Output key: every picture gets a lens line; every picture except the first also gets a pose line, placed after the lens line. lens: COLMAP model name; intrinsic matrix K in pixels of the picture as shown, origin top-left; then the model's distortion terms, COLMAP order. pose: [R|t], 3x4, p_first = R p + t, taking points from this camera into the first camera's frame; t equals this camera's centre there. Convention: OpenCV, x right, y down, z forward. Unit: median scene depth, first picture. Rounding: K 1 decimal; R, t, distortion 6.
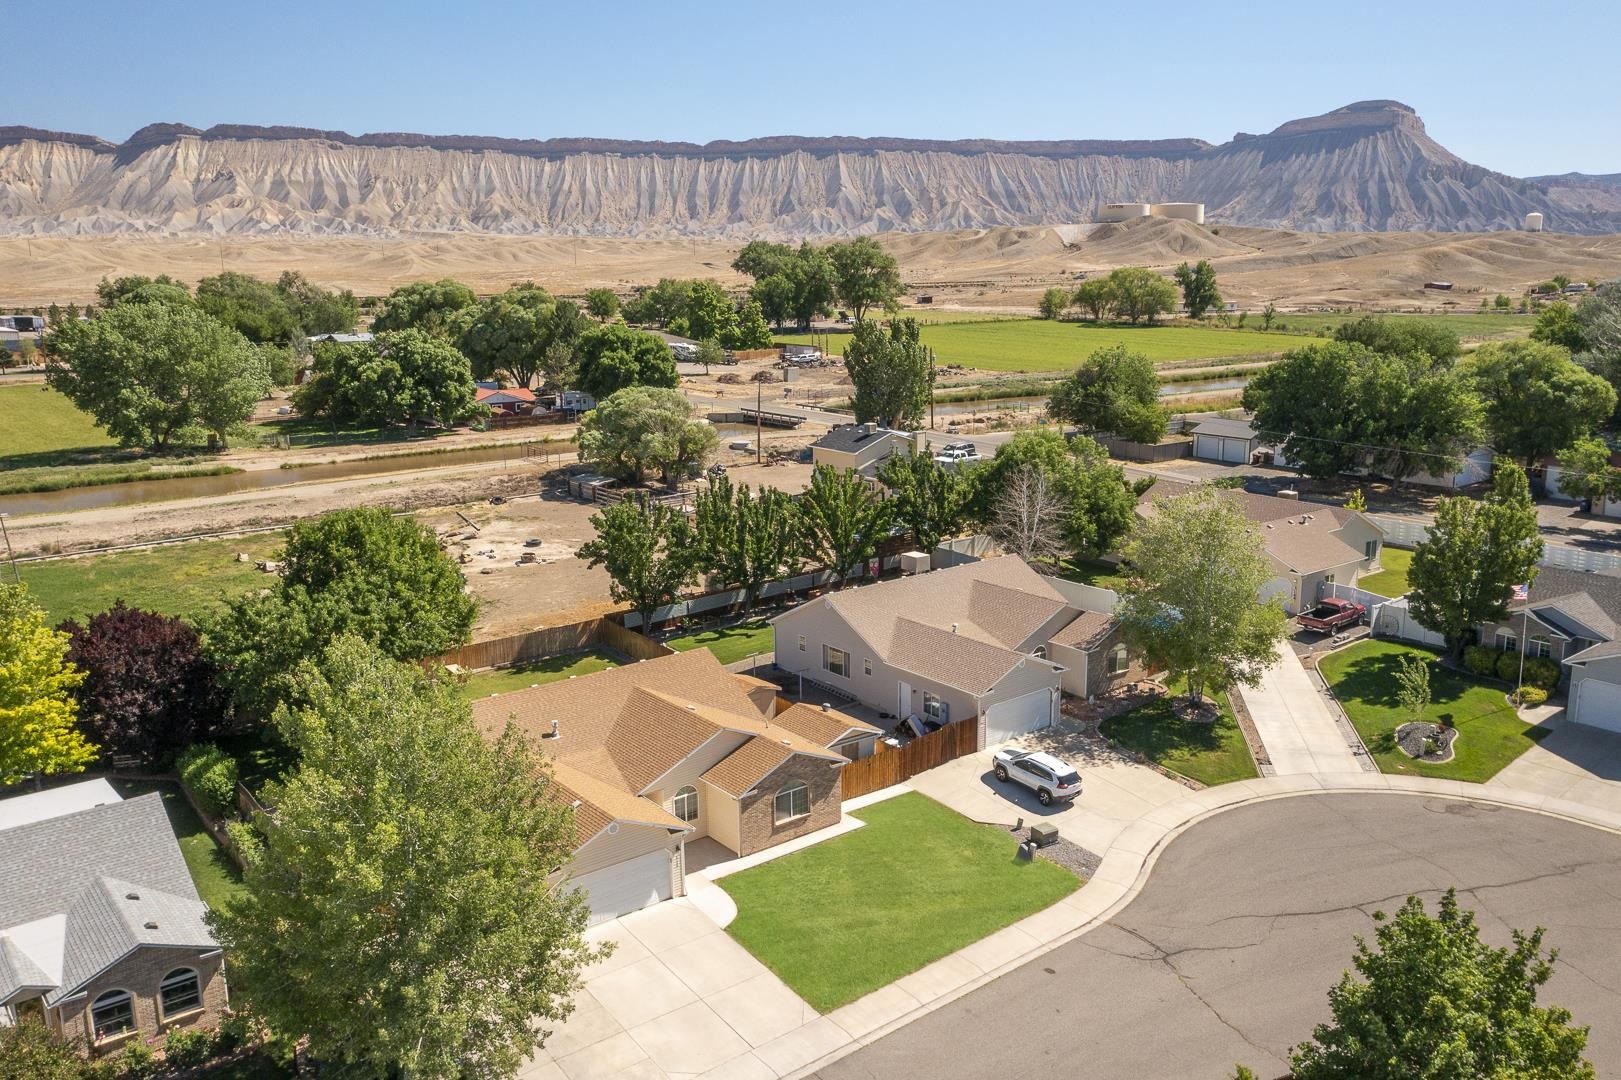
lens RADIAL K [[1287.6, 0, 804.6], [0, 1287.6, 539.3], [0, 0, 1]] dist [-0.006953, -0.000278]
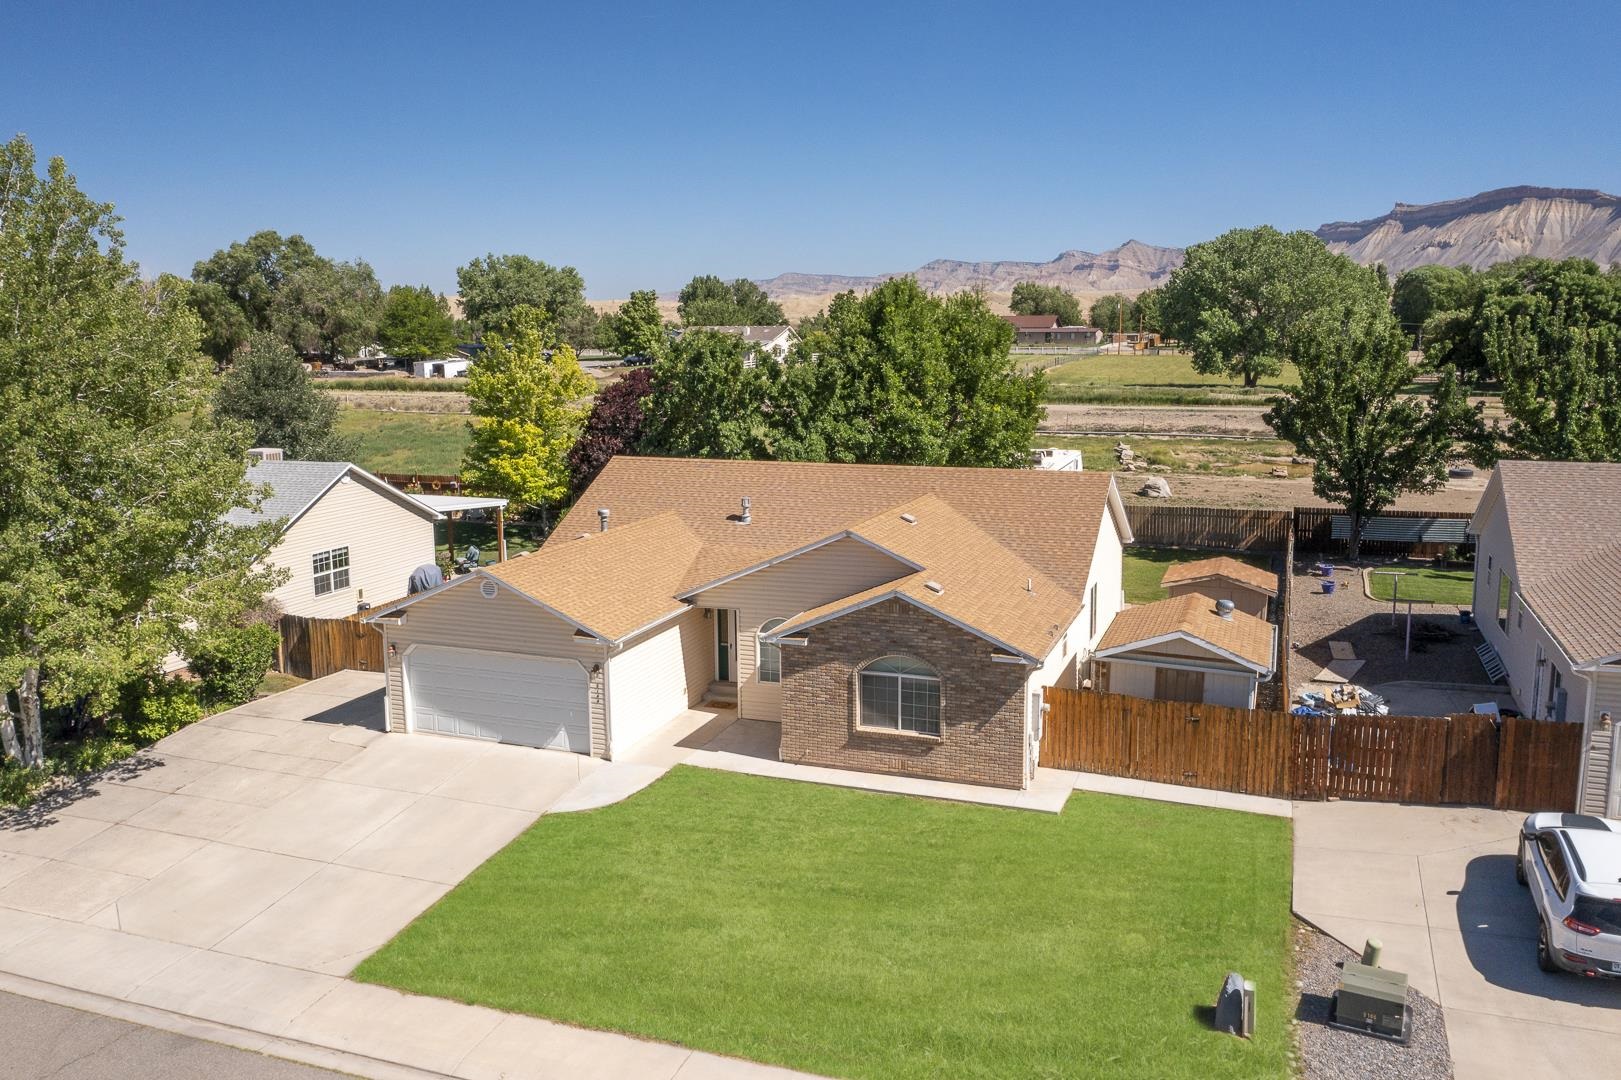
lens RADIAL K [[1285.1, 0, 805.8], [0, 1285.1, 536.4], [0, 0, 1]] dist [-0.014237, 0.001801]
pose [[0.513003, 0.143891, -0.846240, 0.249246], [-0.181389, 0.981760, 0.056973, 0.077453], [0.839003, 0.124271, 0.529746, 0.449399]]
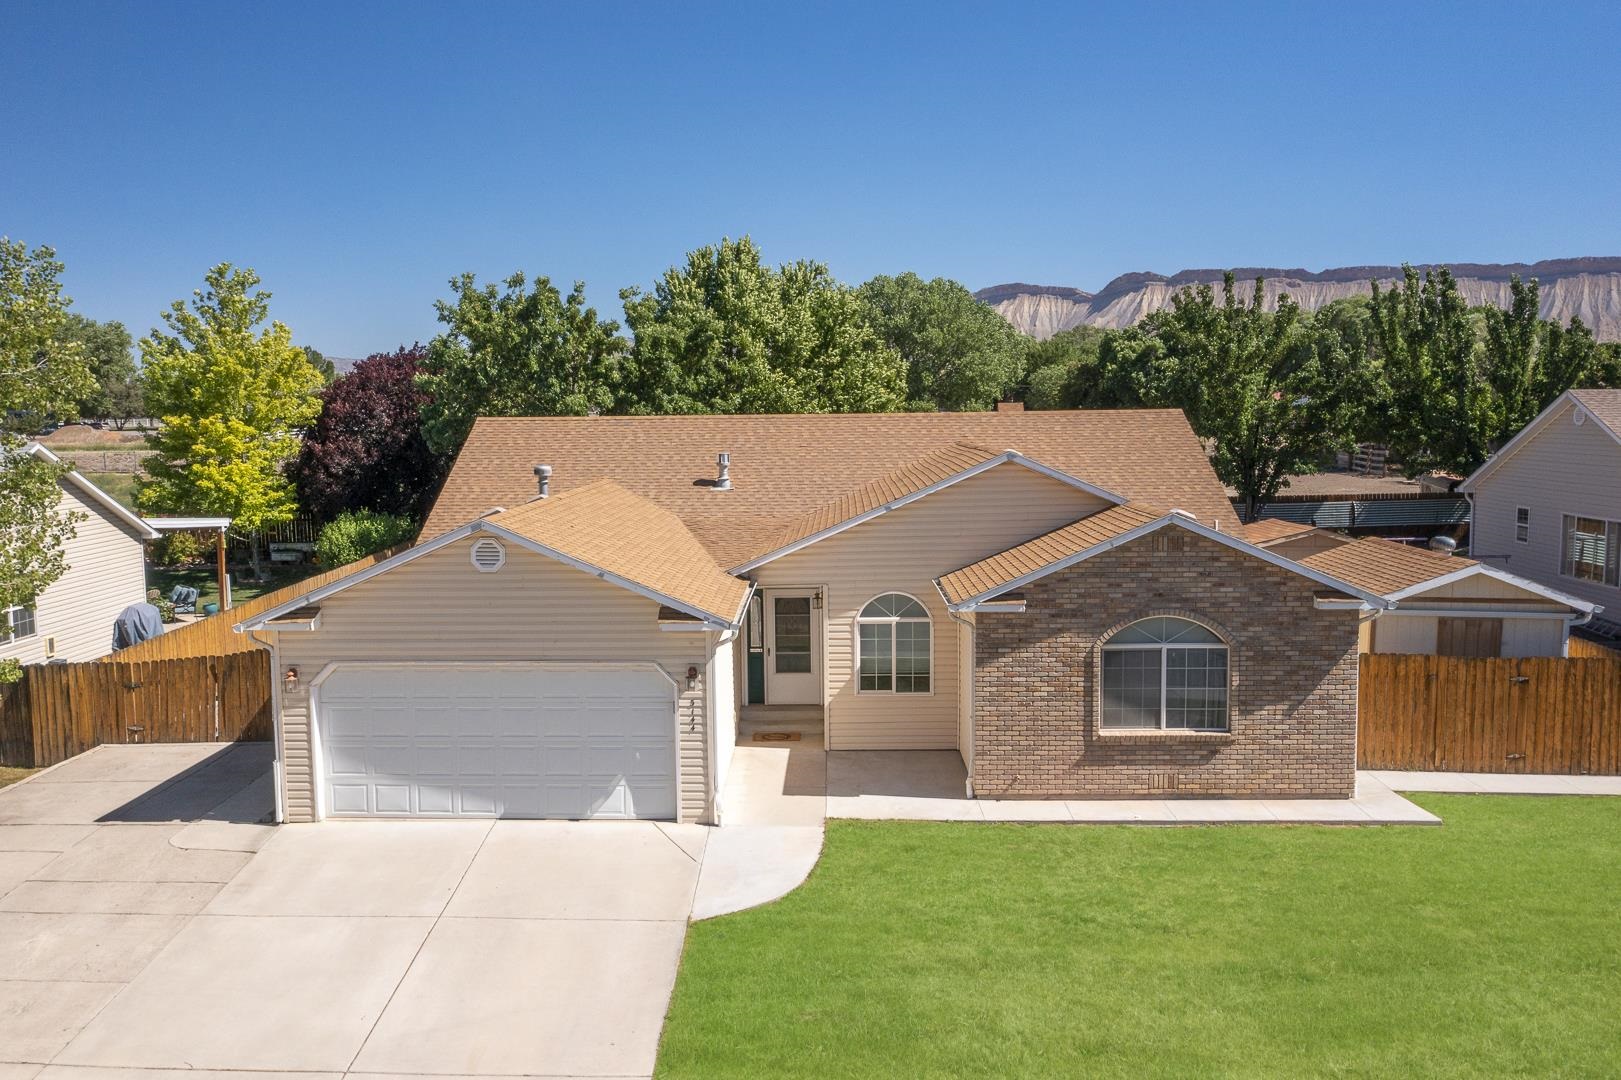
lens RADIAL K [[1302.5, 0, 772.3], [0, 1302.5, 535.9], [0, 0, 1]] dist [-0.009363, 0.004121]
pose [[0.754502, 0.063718, -0.653197, 0.085276], [-0.134750, 0.989112, -0.059164, 0.129330], [0.642315, 0.132657, 0.754873, 0.434802]]
